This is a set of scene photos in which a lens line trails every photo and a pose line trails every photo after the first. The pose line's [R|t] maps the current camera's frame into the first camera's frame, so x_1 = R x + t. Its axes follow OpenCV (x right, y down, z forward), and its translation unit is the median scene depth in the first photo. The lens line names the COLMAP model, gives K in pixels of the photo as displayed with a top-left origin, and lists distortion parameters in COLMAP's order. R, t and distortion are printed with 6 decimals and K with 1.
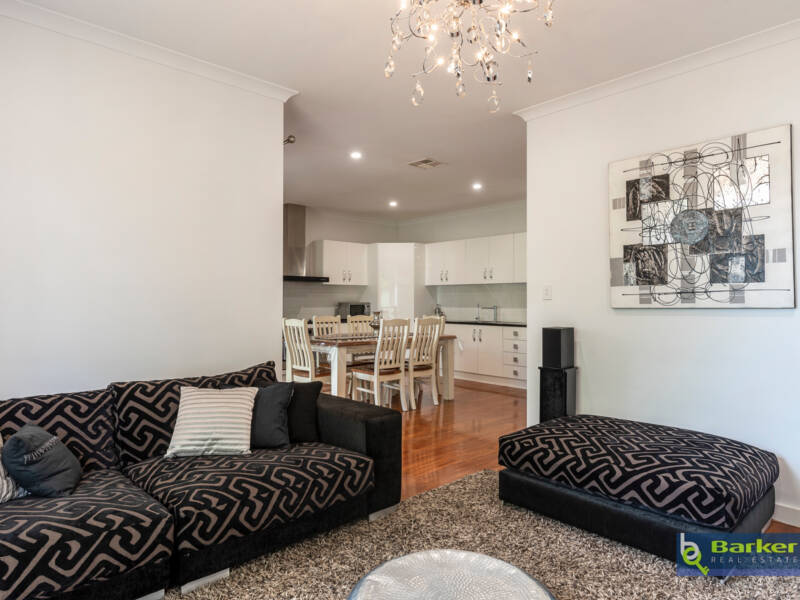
lens RADIAL K [[470.3, 0, 406.9], [0, 470.3, 301.3], [0, 0, 1]] dist [-0.000171, -0.000668]
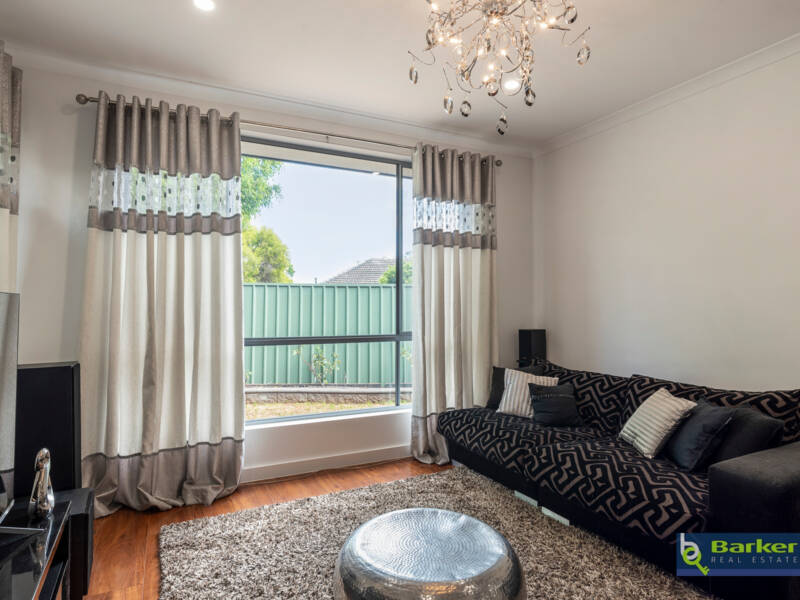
lens RADIAL K [[470.3, 0, 399.2], [0, 470.3, 299.4], [0, 0, 1]] dist [-0.000171, -0.000668]
pose [[-0.266650, -0.027216, -0.963409, 0.865385], [-0.003270, 0.999621, -0.027334, 0.008193], [0.963788, -0.004138, -0.266638, 0.799901]]
